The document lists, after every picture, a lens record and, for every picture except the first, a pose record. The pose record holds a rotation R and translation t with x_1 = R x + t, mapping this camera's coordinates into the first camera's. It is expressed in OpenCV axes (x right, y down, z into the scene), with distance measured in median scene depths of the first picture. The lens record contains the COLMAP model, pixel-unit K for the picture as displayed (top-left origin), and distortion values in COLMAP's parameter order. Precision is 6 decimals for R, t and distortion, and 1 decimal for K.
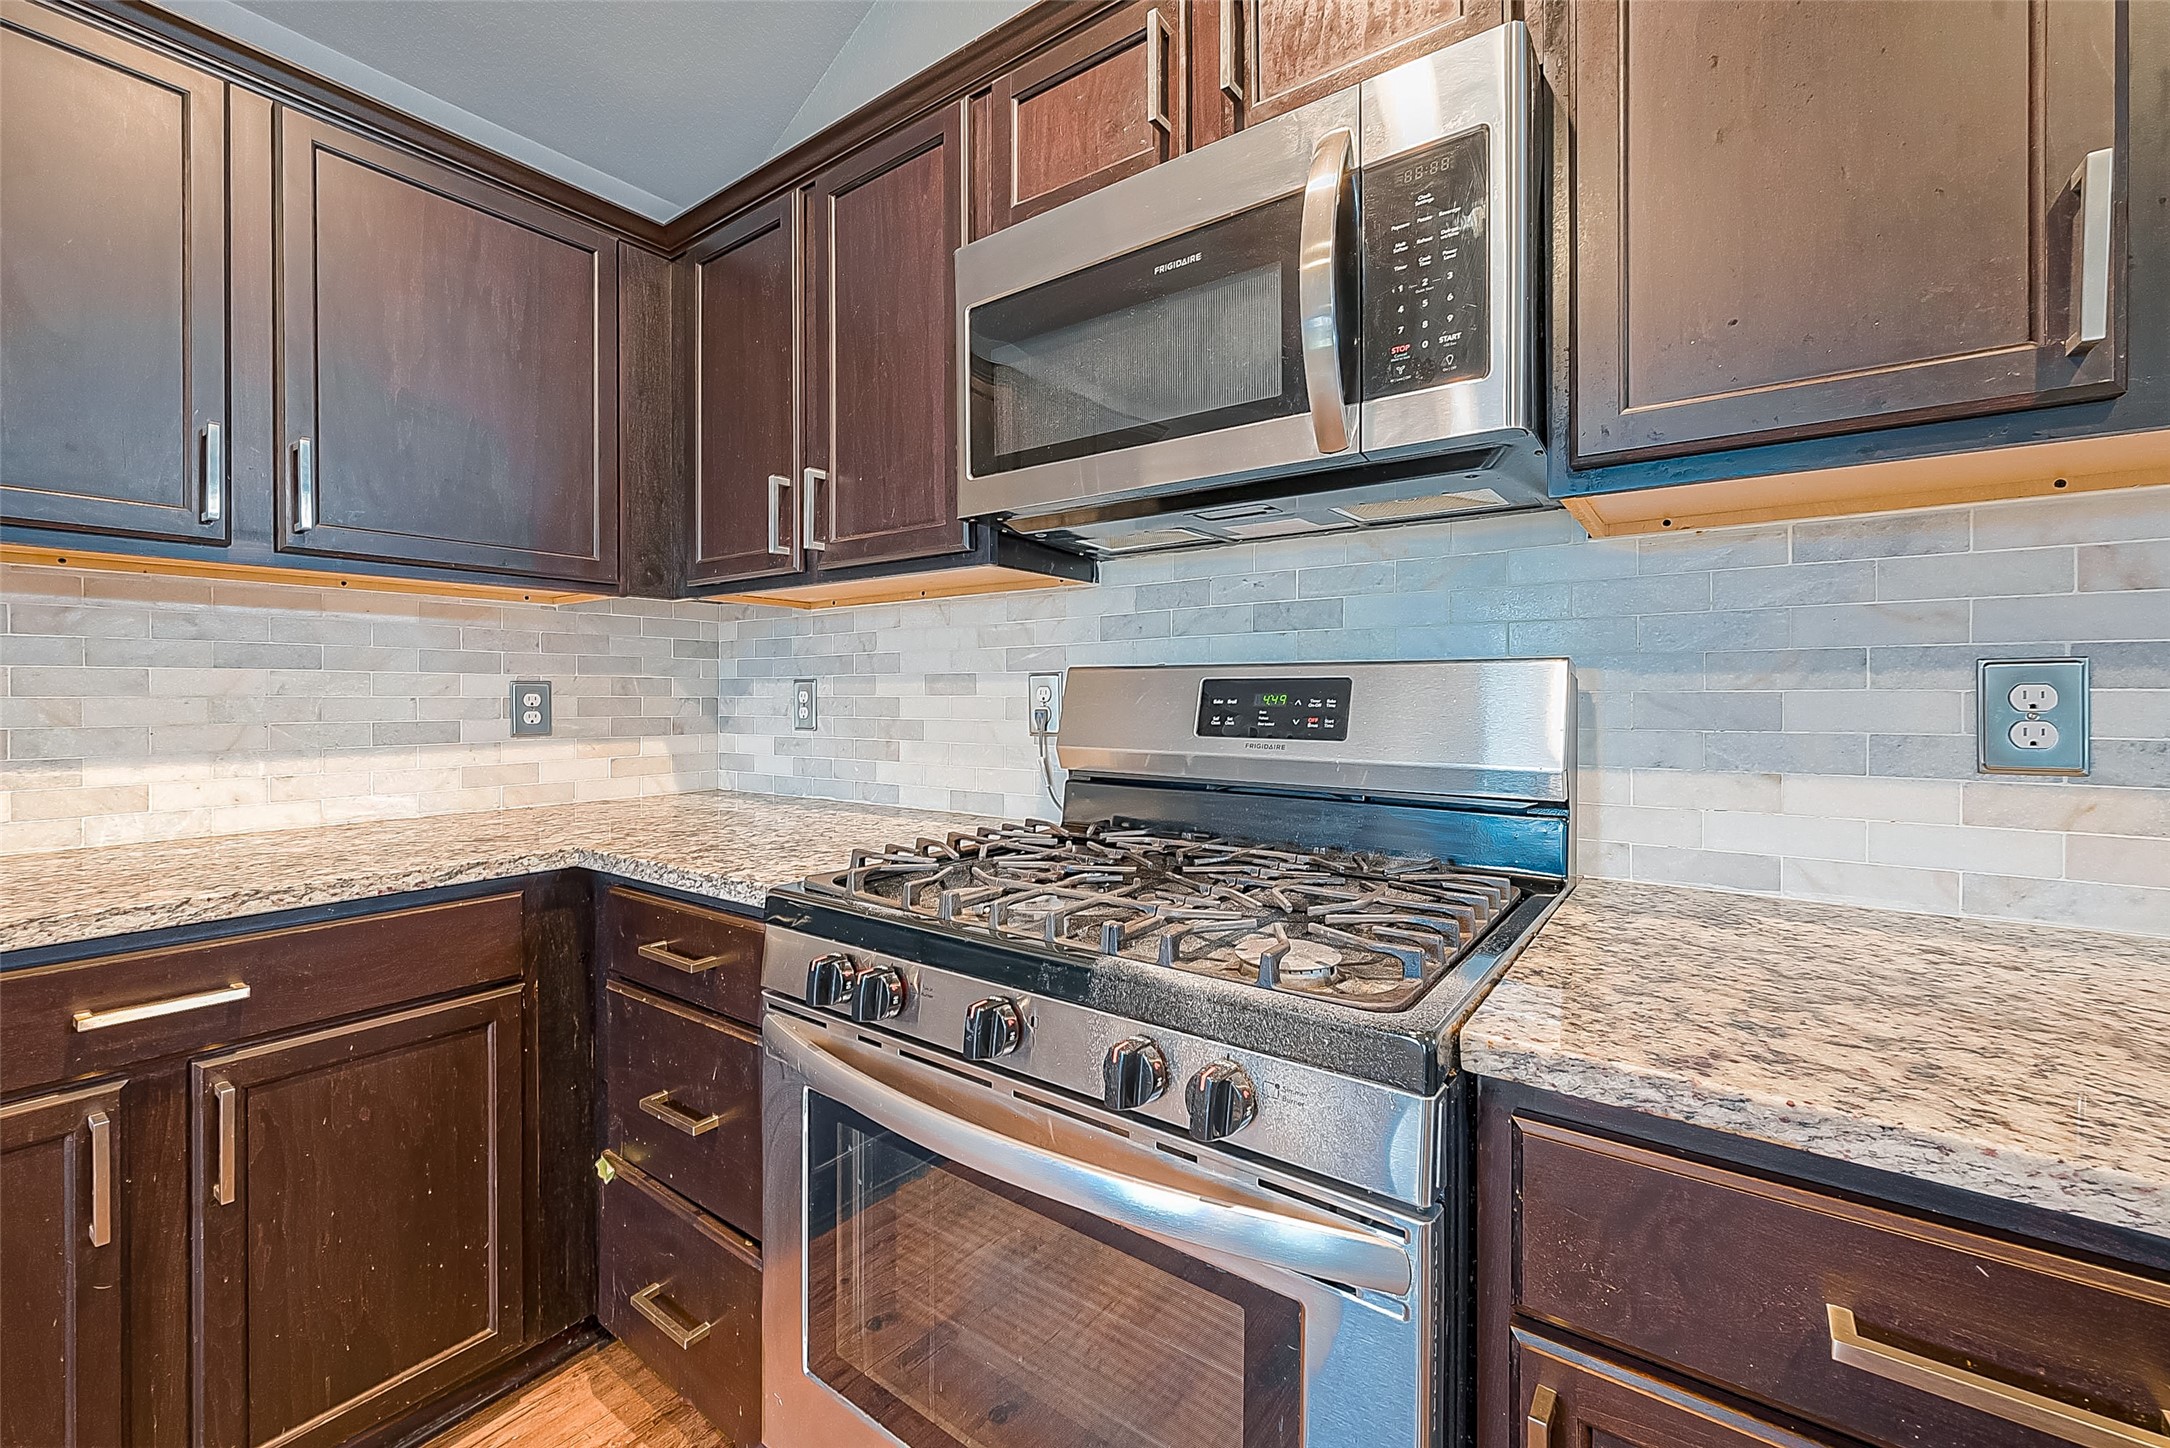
lens RADIAL K [[858.9, 0, 1088.9], [0, 858.9, 701.7], [0, 0, 1]] dist [-0.006264, 0.001654]
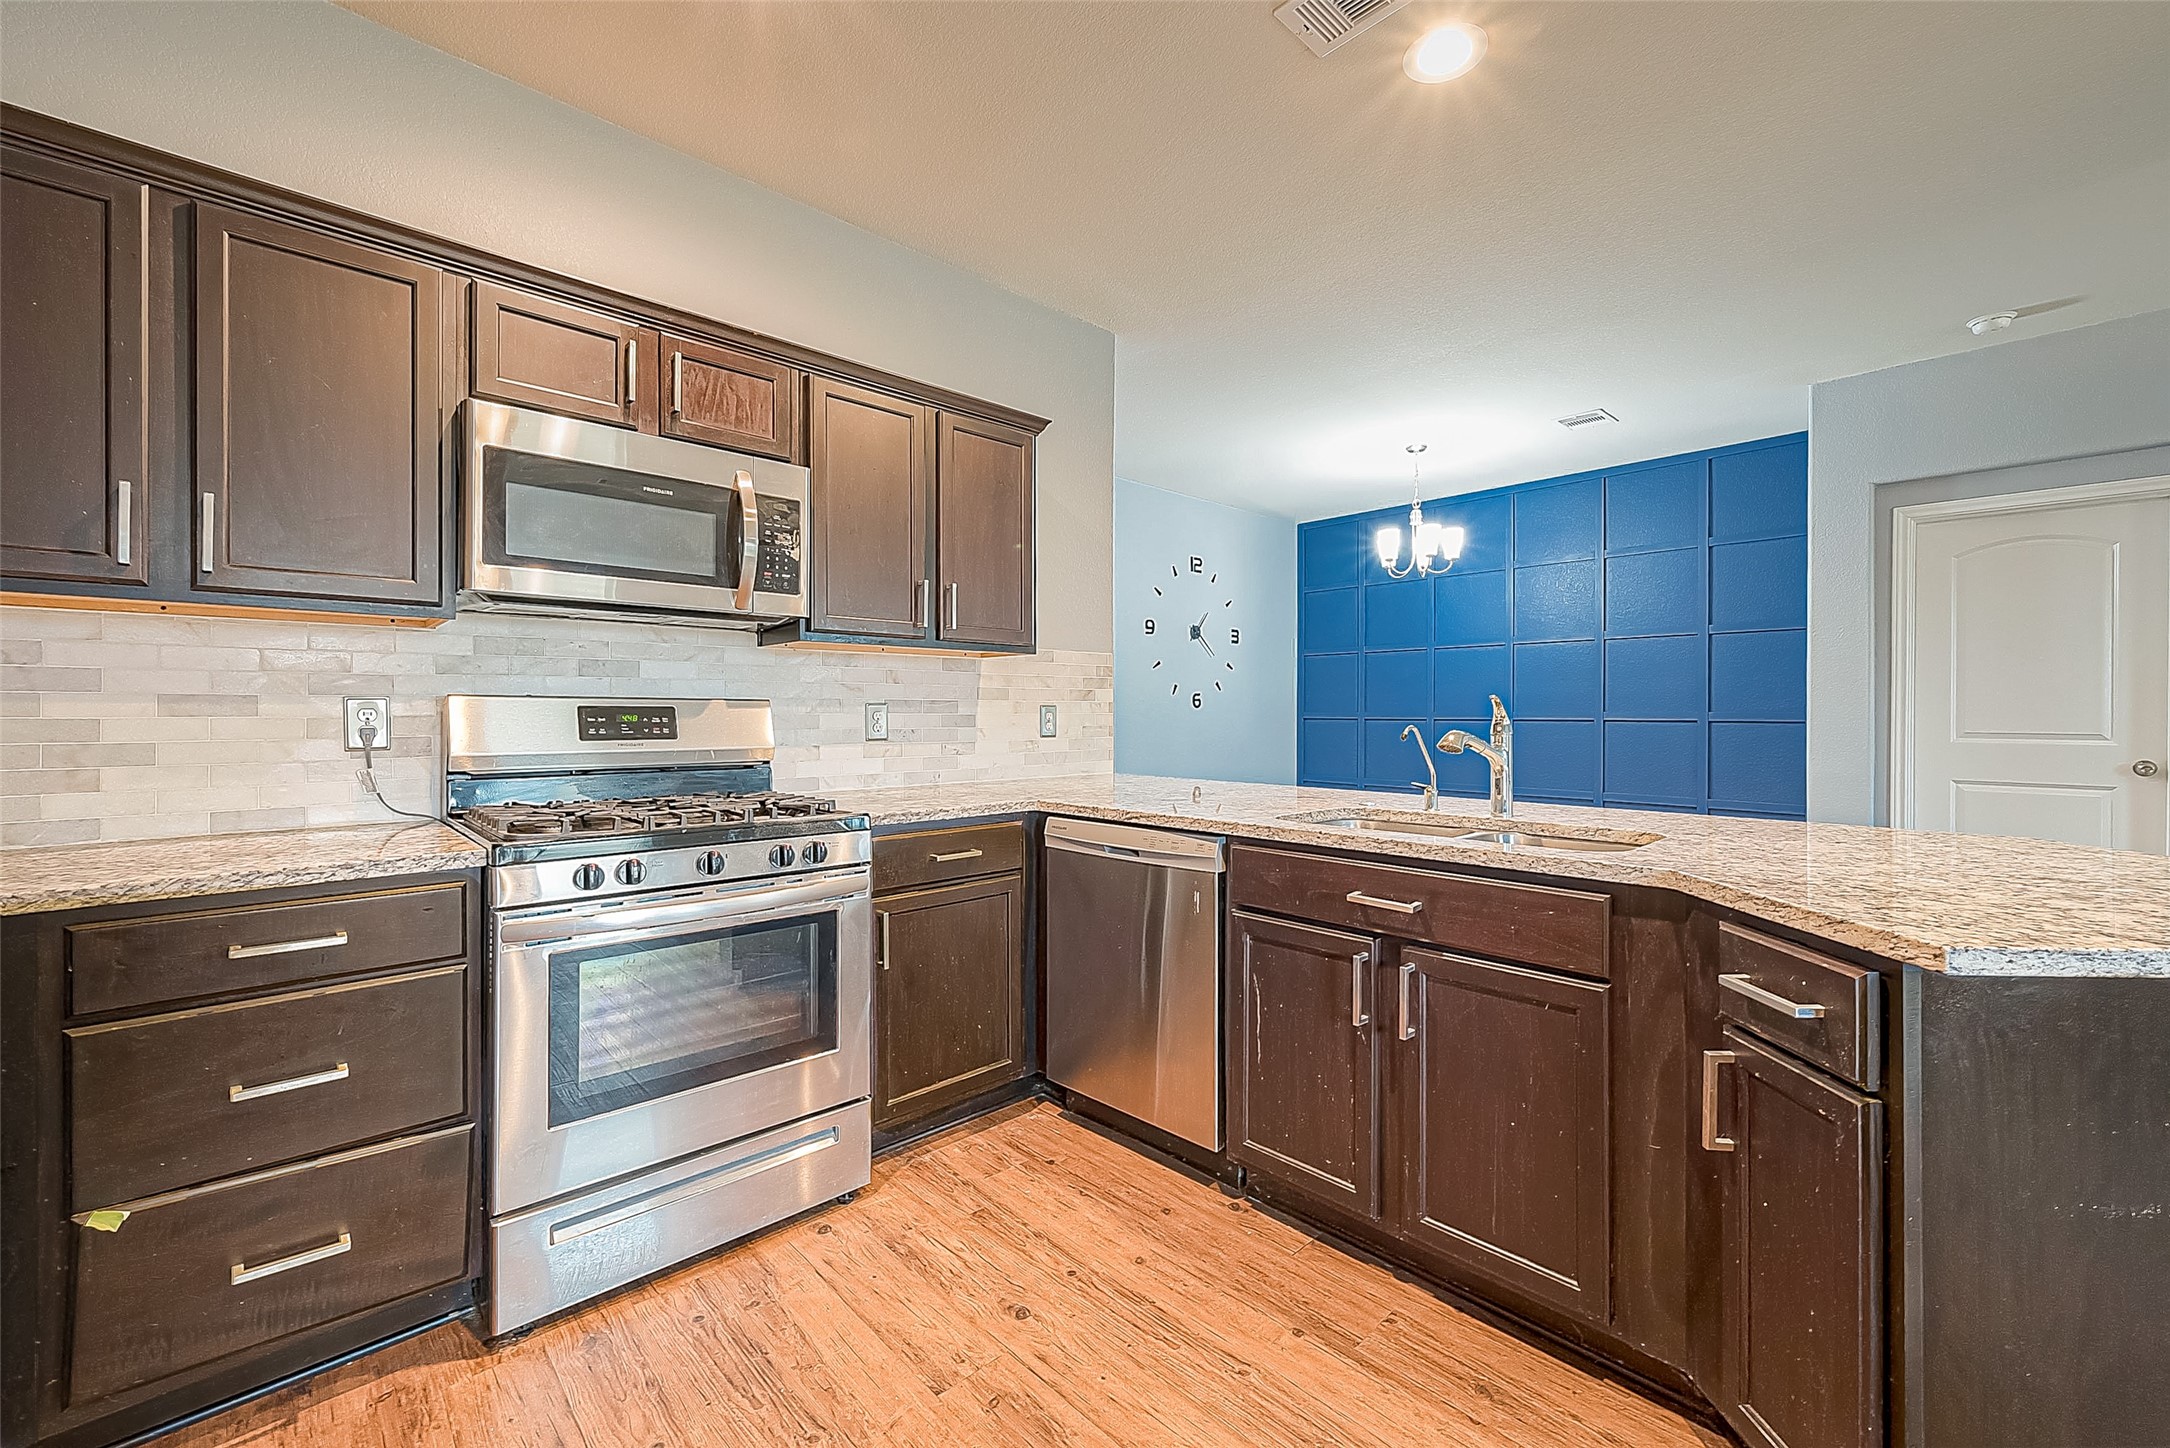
lens RADIAL K [[858.9, 0, 1059.0], [0, 858.9, 716.8], [0, 0, 1]] dist [-0.006264, 0.001654]
pose [[0.228208, -0.003324, 0.973607, -1.211399], [0.006241, 0.999979, 0.001951, -0.003103], [-0.973592, 0.005631, 0.228224, -0.239208]]
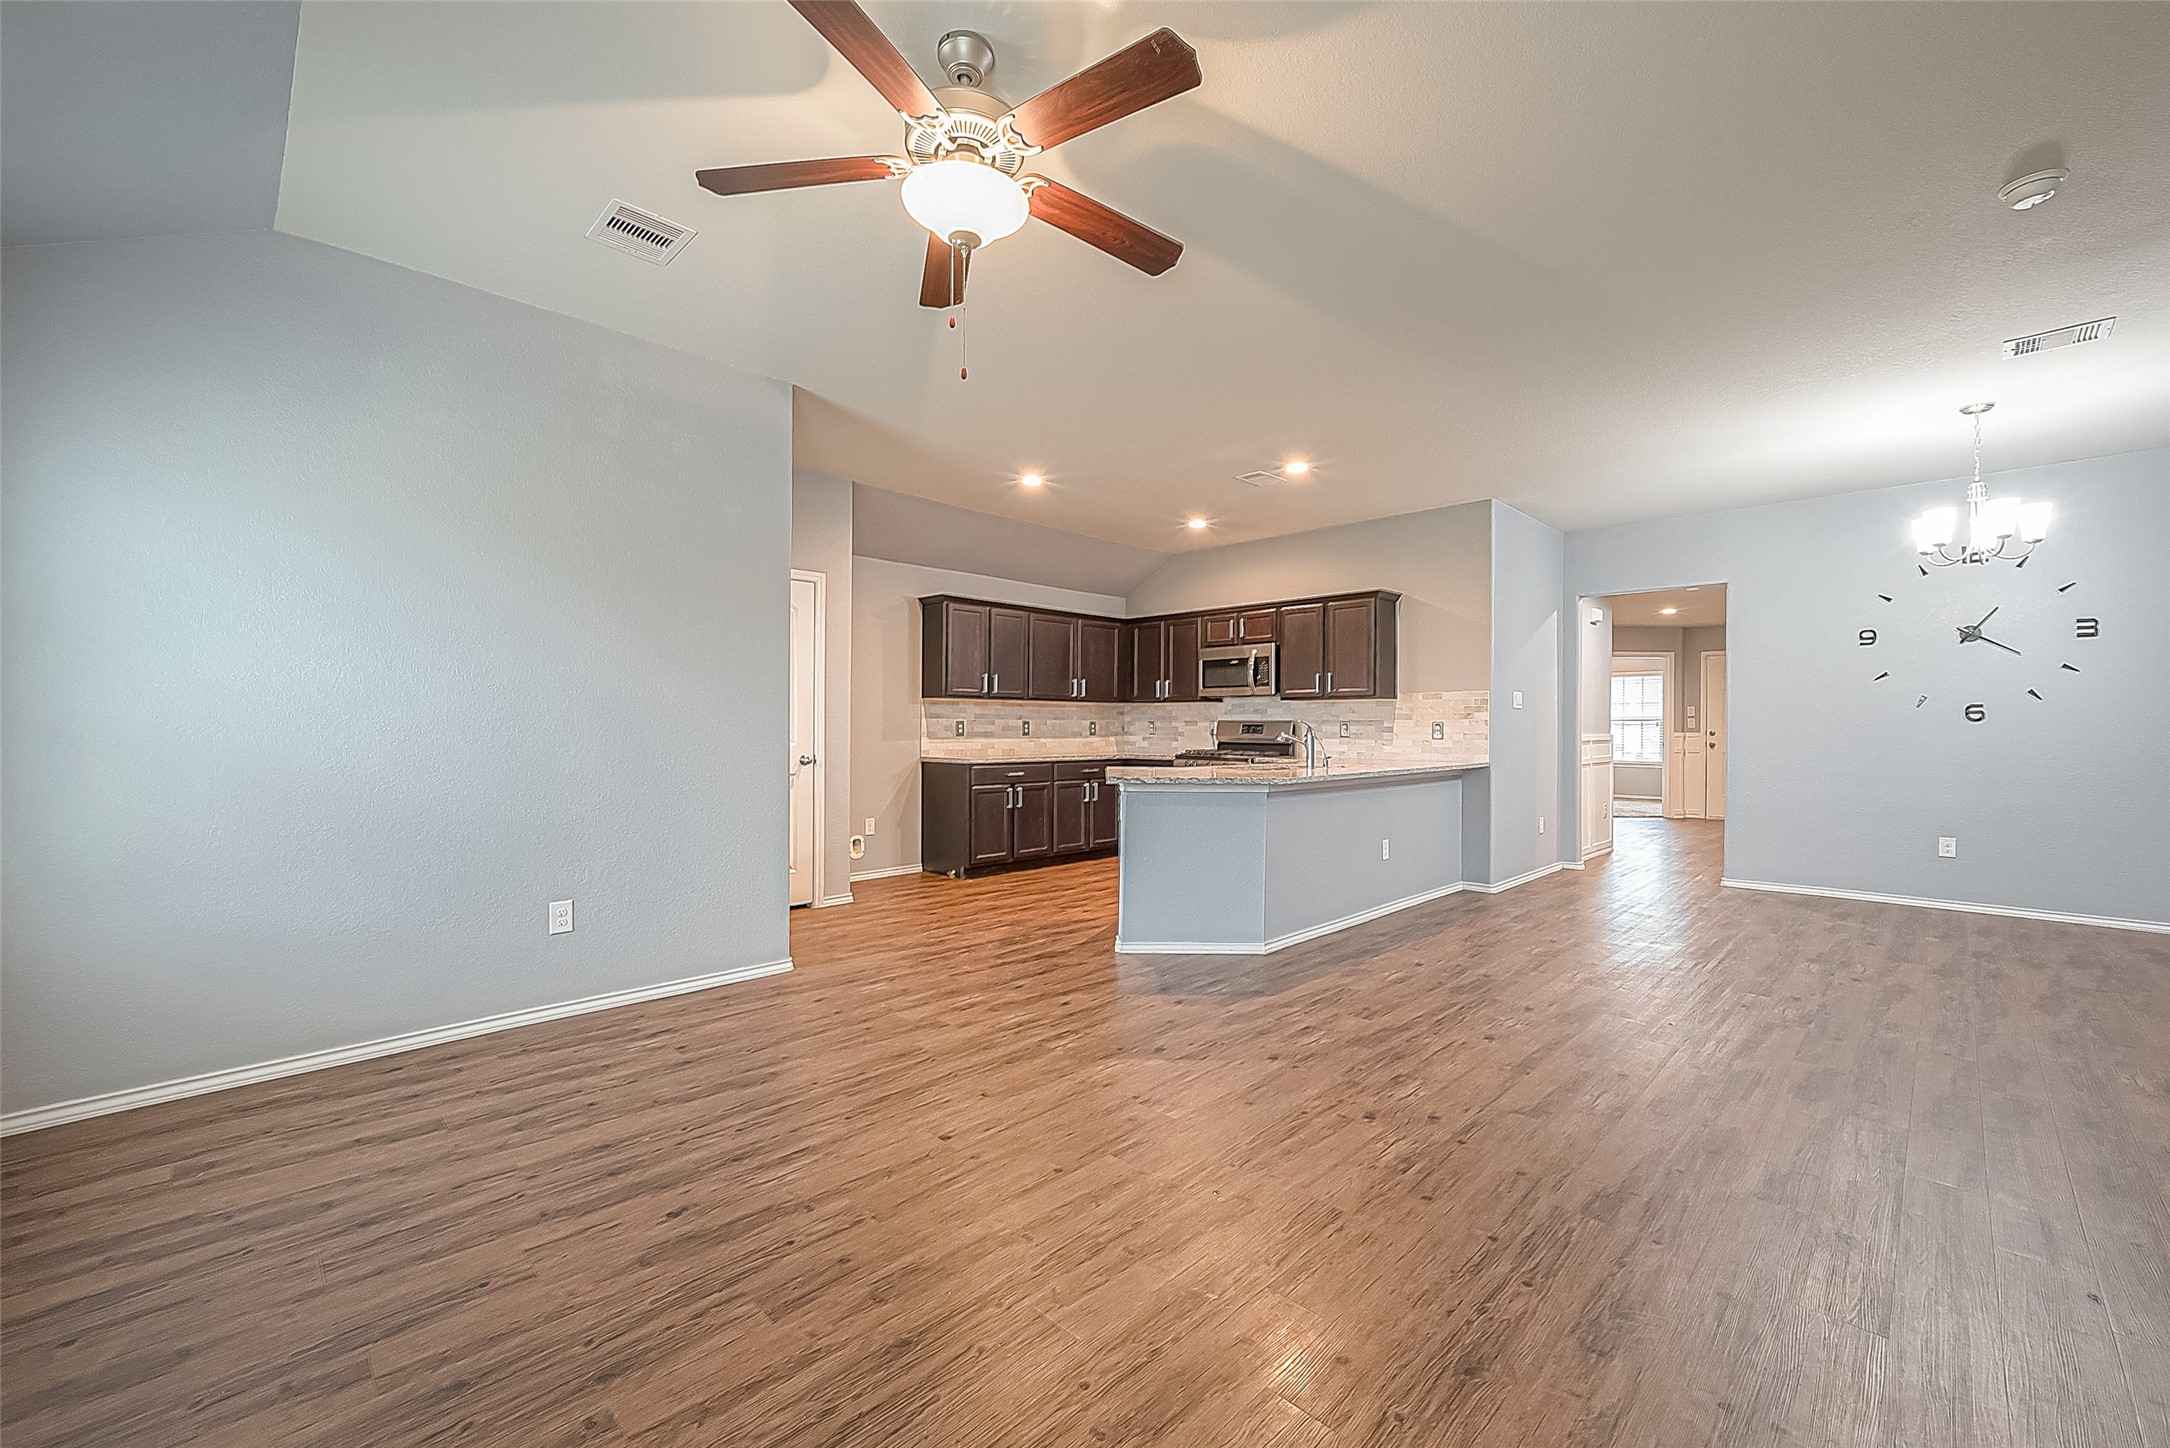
lens RADIAL K [[858.9, 0, 1101.6], [0, 858.9, 723.7], [0, 0, 1]] dist [-0.006264, 0.001654]
pose [[0.985839, 0.003000, -0.167669, 0.159647], [-0.004091, 0.999973, -0.006162, 0.013551], [0.167646, 0.006760, 0.985824, -4.466020]]
